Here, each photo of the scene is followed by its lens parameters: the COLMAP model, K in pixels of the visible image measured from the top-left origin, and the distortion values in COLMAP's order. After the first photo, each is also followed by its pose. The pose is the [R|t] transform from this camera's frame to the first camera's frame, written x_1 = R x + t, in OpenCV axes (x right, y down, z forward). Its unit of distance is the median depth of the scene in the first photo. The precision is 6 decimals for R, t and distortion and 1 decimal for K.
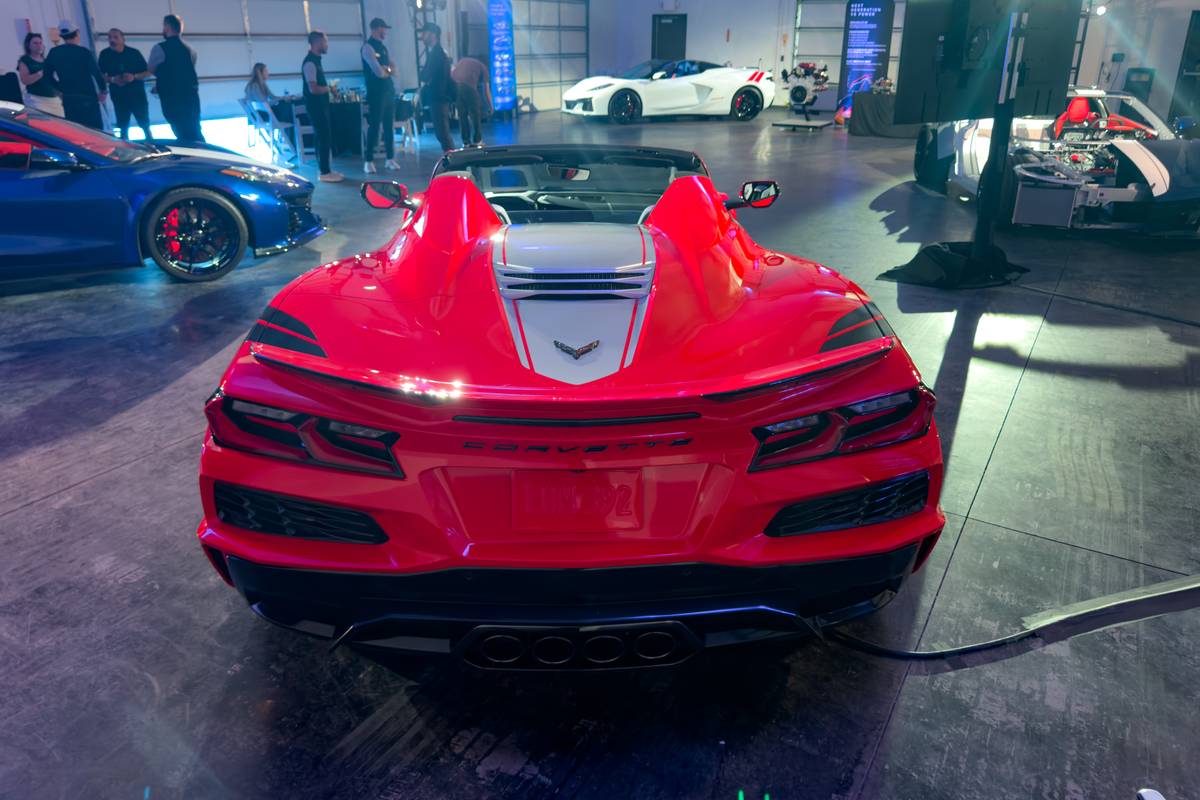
lens RADIAL K [[838.3, 0, 600.0], [0, 838.3, 400.0], [0, 0, 1]] dist [0.002901, 0.000835]
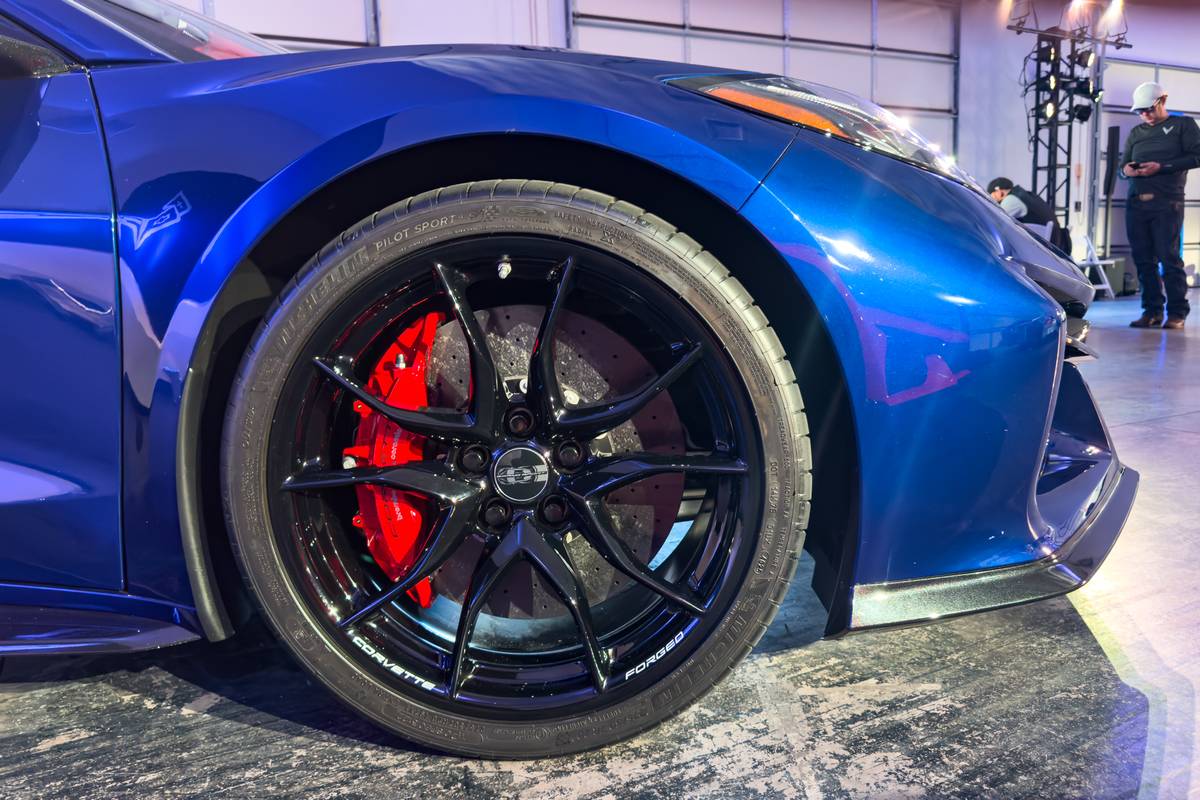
lens RADIAL K [[838.3, 0, 600.0], [0, 838.3, 400.0], [0, 0, 1]] dist [0.002901, 0.000835]
pose [[0.847723, 0.019994, -0.530063, -0.380923], [-0.157726, 0.963591, -0.215903, -0.177181], [0.506447, 0.266630, 0.820012, 0.870830]]
